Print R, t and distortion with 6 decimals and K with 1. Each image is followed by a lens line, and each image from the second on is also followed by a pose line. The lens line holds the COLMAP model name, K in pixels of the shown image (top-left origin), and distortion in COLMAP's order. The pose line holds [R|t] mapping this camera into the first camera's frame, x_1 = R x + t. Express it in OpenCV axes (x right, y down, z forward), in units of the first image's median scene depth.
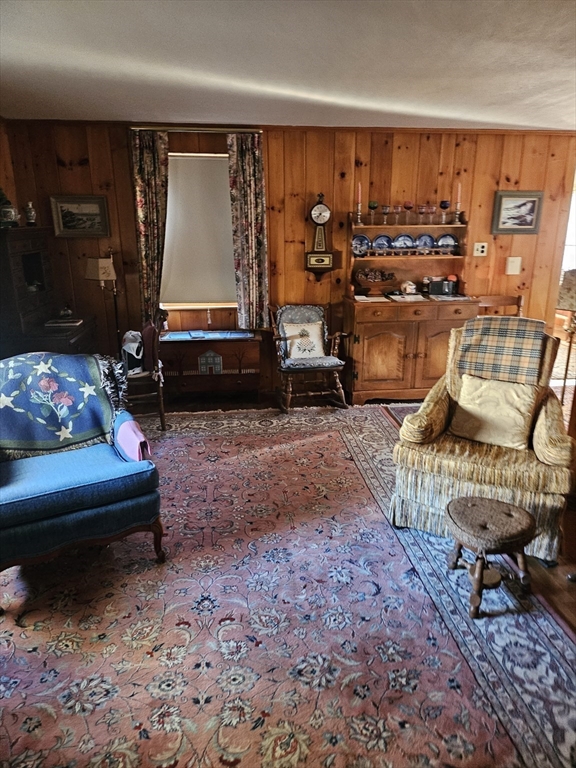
lens RADIAL K [[540.8, 0, 295.1], [0, 540.8, 380.5], [0, 0, 1]] dist [0.089891, -0.101282]
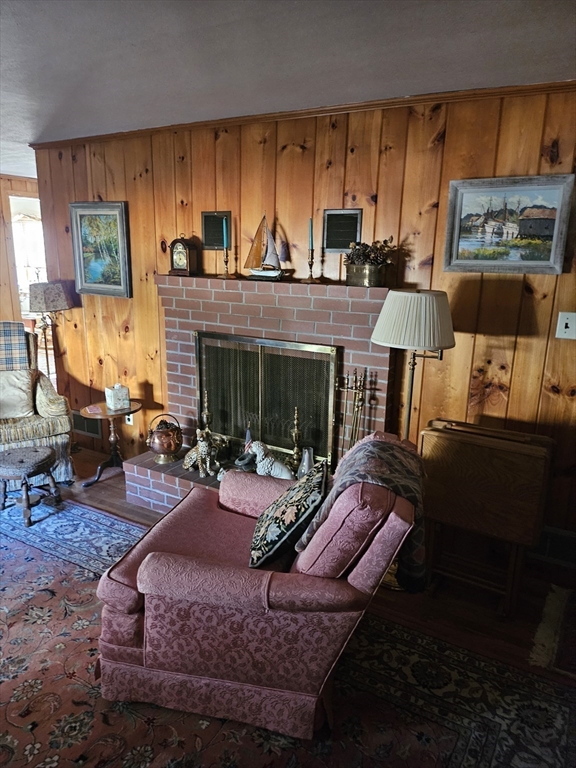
lens RADIAL K [[540.8, 0, 295.1], [0, 540.8, 380.5], [0, 0, 1]] dist [0.089891, -0.101282]
pose [[0.600042, -0.178740, 0.779745, -0.232591], [0.205826, 0.976399, 0.065428, 0.084365], [-0.773036, 0.121232, 0.622670, -0.355176]]
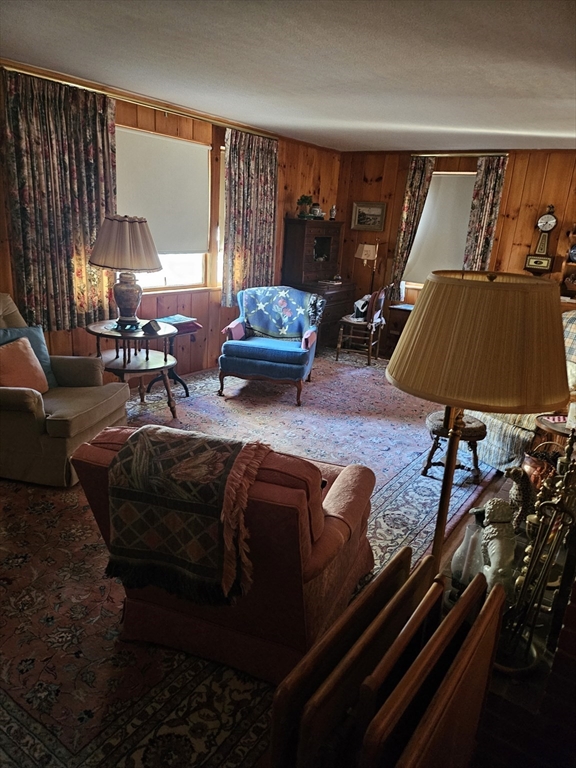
lens RADIAL K [[548.6, 0, 278.8], [0, 548.6, 386.8], [0, 0, 1]] dist [0.091815, -0.107740]
pose [[0.738148, 0.246404, -0.628031, 0.728921], [-0.251708, 0.964282, 0.082488, 0.122983], [0.625924, 0.097192, 0.773804, -0.388316]]
